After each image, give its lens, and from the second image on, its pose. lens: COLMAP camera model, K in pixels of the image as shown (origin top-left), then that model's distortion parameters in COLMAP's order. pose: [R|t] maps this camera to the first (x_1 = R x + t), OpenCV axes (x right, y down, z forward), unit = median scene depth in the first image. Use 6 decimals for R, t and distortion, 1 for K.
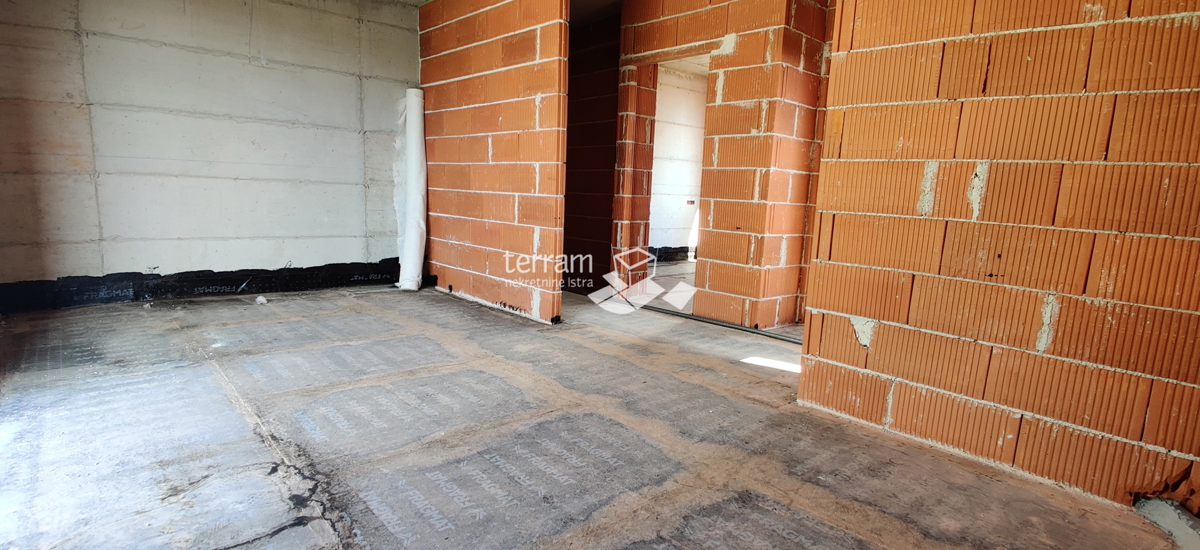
lens RADIAL K [[592.5, 0, 606.3], [0, 592.5, 277.8], [0, 0, 1]] dist [-0.021704, -0.000938]
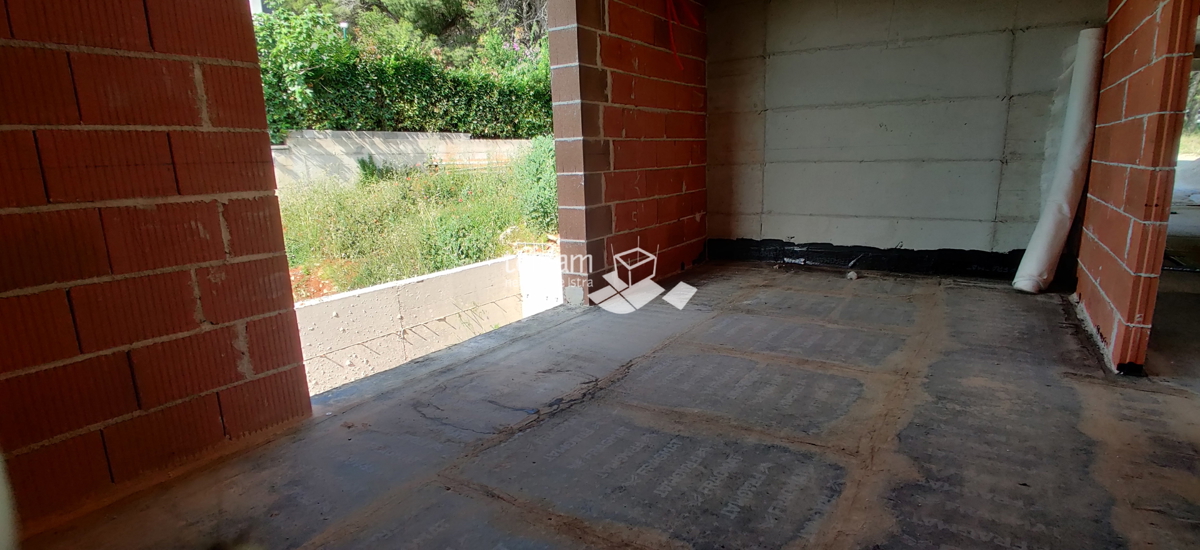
lens RADIAL K [[592.5, 0, 608.3], [0, 592.5, 280.7], [0, 0, 1]] dist [-0.021704, -0.000938]
pose [[0.261165, 0.142305, -0.954747, 0.410650], [-0.104347, 0.987440, 0.118634, -0.042525], [0.959638, 0.068642, 0.272734, 0.363401]]
